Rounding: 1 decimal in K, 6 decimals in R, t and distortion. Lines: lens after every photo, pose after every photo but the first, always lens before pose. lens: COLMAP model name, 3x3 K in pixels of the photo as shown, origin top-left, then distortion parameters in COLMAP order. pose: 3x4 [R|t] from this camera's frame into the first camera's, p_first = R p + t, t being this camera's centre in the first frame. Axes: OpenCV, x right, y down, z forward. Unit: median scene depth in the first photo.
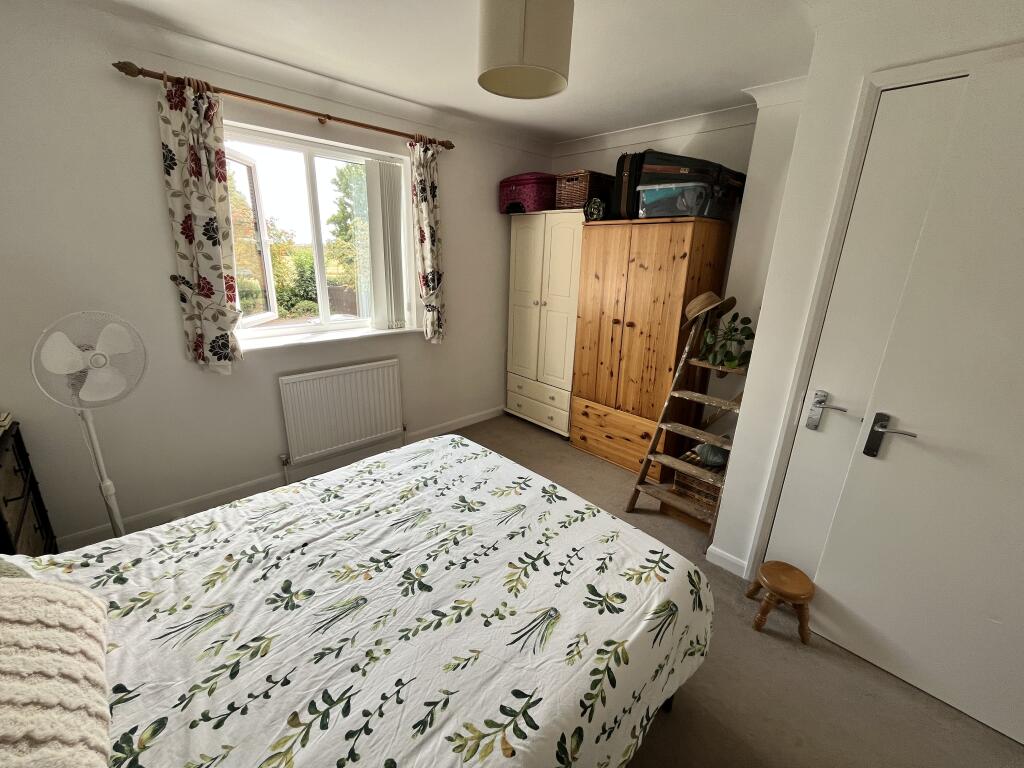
lens RADIAL K [[415.1, 0, 503.5], [0, 415.1, 384.1], [0, 0, 1]] dist [-0.004658, -0.000386]
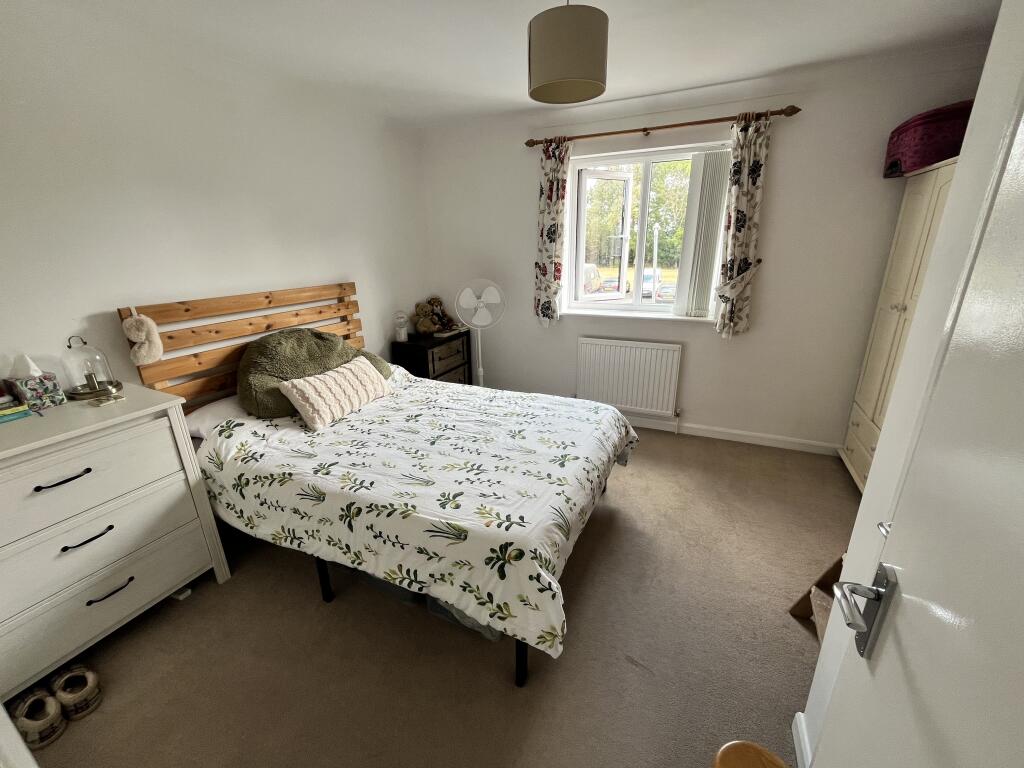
lens RADIAL K [[415.1, 0, 514.6], [0, 415.1, 383.0], [0, 0, 1]] dist [-0.004658, -0.000386]
pose [[0.370747, 0.254436, -0.893202, 0.823938], [-0.250532, 0.953487, 0.167619, -0.063130], [0.894304, 0.161631, 0.417247, 0.334682]]
